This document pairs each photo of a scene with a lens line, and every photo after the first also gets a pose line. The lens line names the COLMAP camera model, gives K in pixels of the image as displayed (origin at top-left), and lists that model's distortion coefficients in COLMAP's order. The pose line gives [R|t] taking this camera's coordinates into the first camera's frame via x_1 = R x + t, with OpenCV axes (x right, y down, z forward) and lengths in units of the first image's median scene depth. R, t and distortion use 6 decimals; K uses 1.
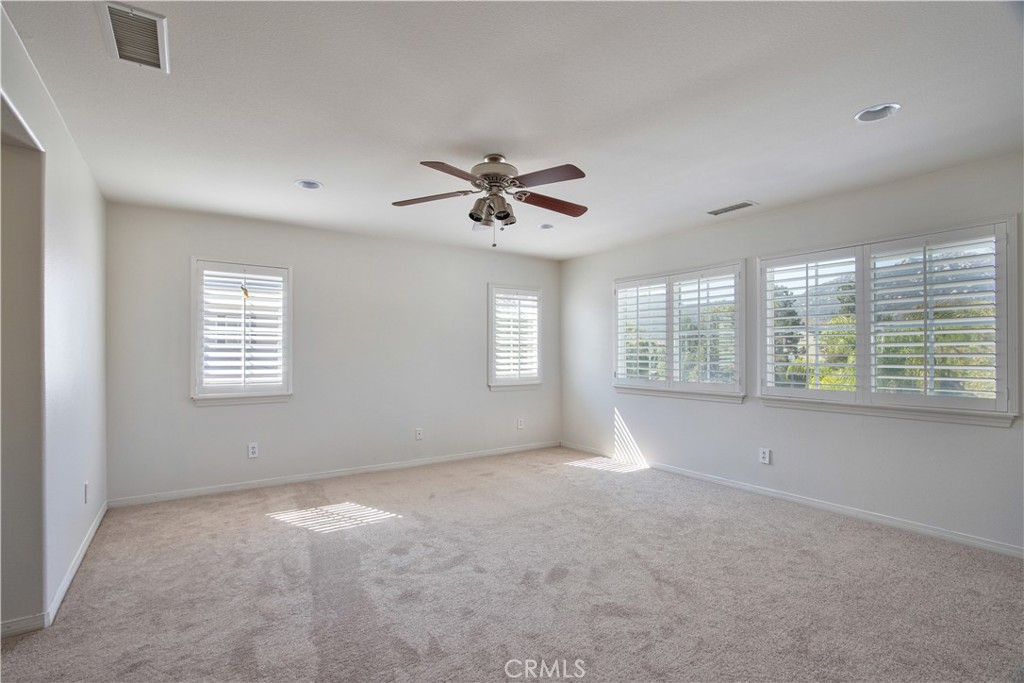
lens RADIAL K [[467.1, 0, 509.5], [0, 467.1, 354.2], [0, 0, 1]] dist [-0.029386, 0.000066]
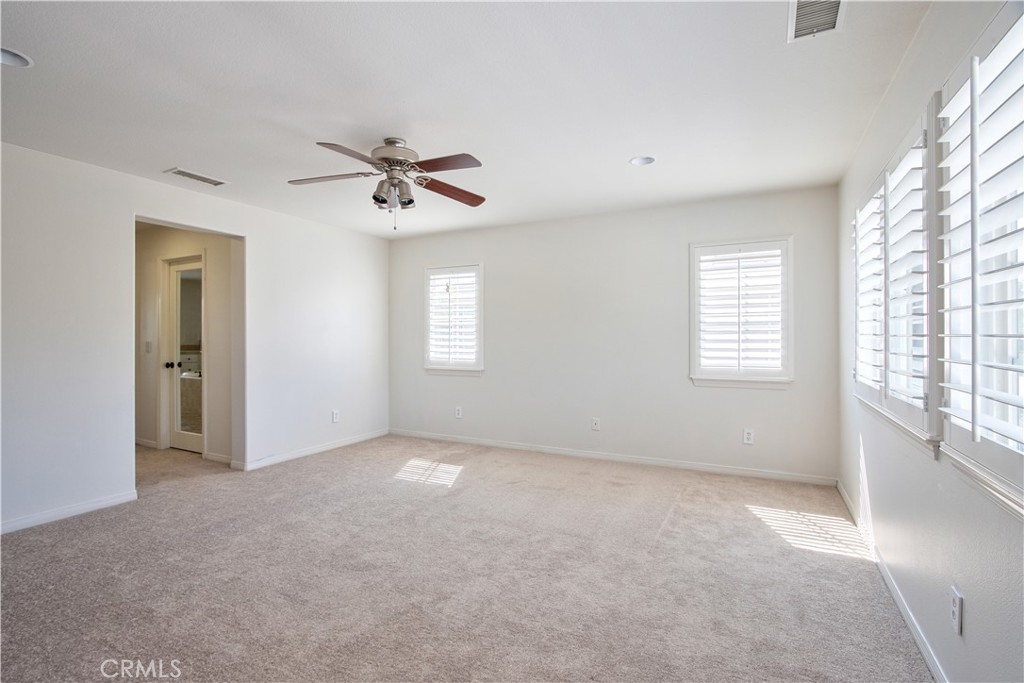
lens RADIAL K [[494.7, 0, 511.8], [0, 494.7, 343.6], [0, 0, 1]] dist [-0.013585, 0.000325]
pose [[0.481564, 0.015005, -0.876282, 0.596331], [-0.002464, 0.999873, 0.015768, -0.000840], [0.876407, -0.005434, 0.481540, 0.410294]]
